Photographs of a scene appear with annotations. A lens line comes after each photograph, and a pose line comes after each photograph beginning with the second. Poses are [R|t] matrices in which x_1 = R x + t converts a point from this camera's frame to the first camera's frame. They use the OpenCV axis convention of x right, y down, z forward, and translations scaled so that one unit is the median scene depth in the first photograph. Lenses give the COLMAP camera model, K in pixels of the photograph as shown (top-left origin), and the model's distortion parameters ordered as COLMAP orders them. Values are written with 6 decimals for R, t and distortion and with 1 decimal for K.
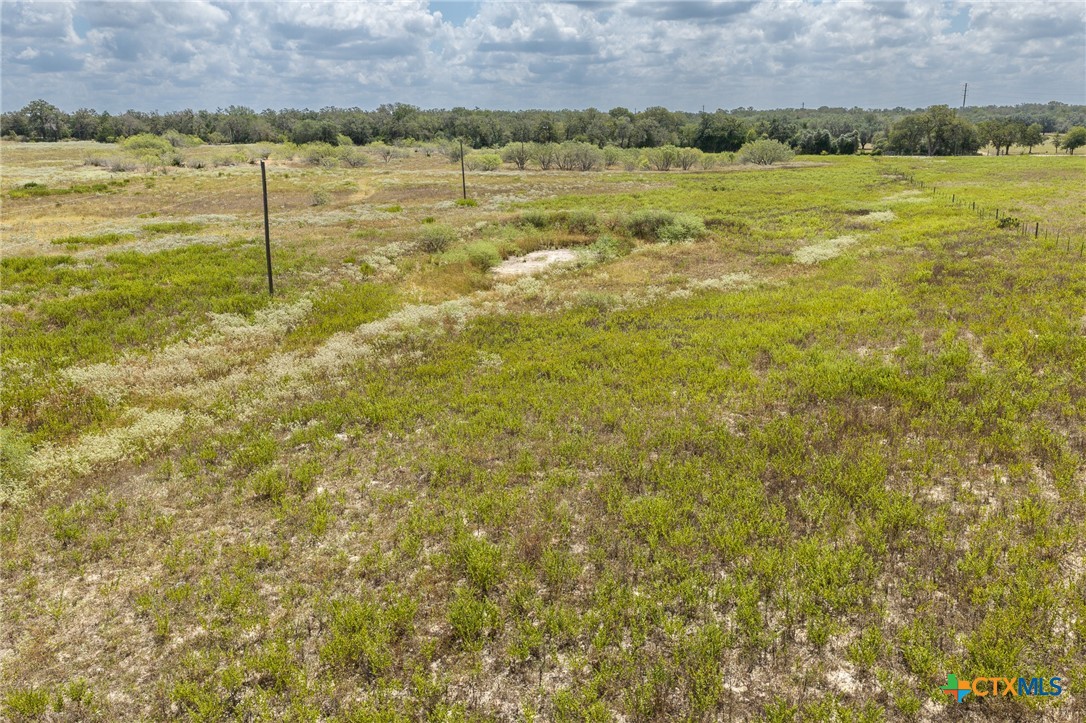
lens RADIAL K [[912.1, 0, 545.5], [0, 912.1, 371.0], [0, 0, 1]] dist [0.061498, -0.040009]
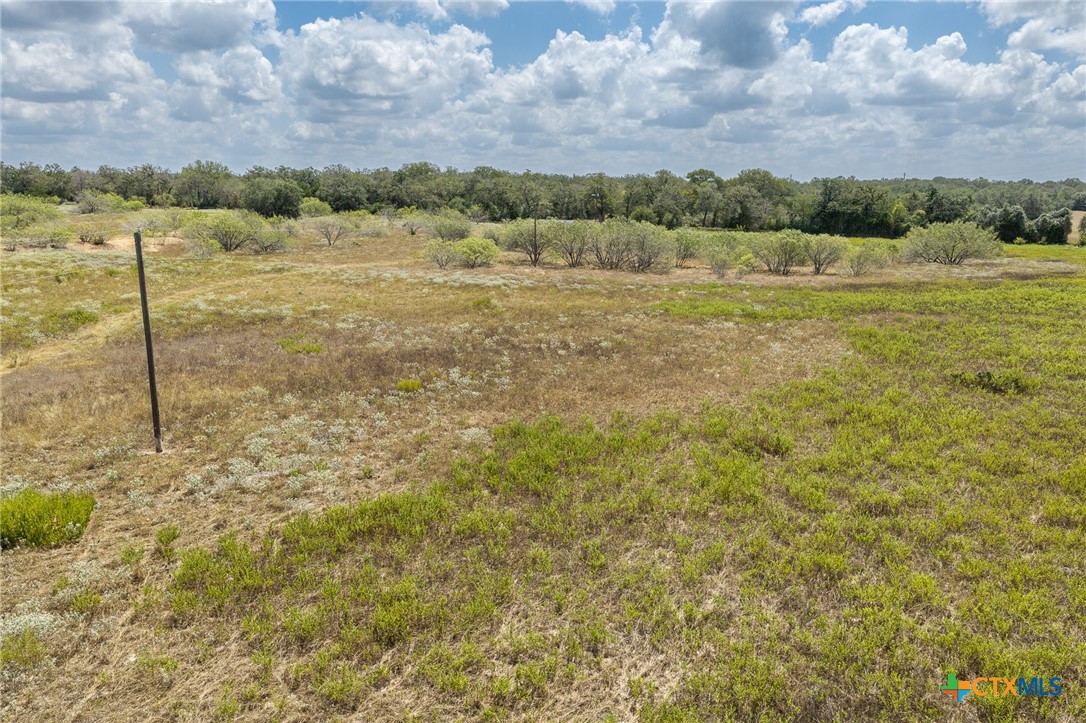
lens RADIAL K [[912.1, 0, 544.4], [0, 912.1, 363.1], [0, 0, 1]] dist [0.061498, -0.040009]
pose [[0.996053, 0.033696, -0.082111, 0.022747], [-0.039935, 0.996341, -0.075563, -0.081520], [0.079265, 0.078544, 0.993754, 0.304018]]
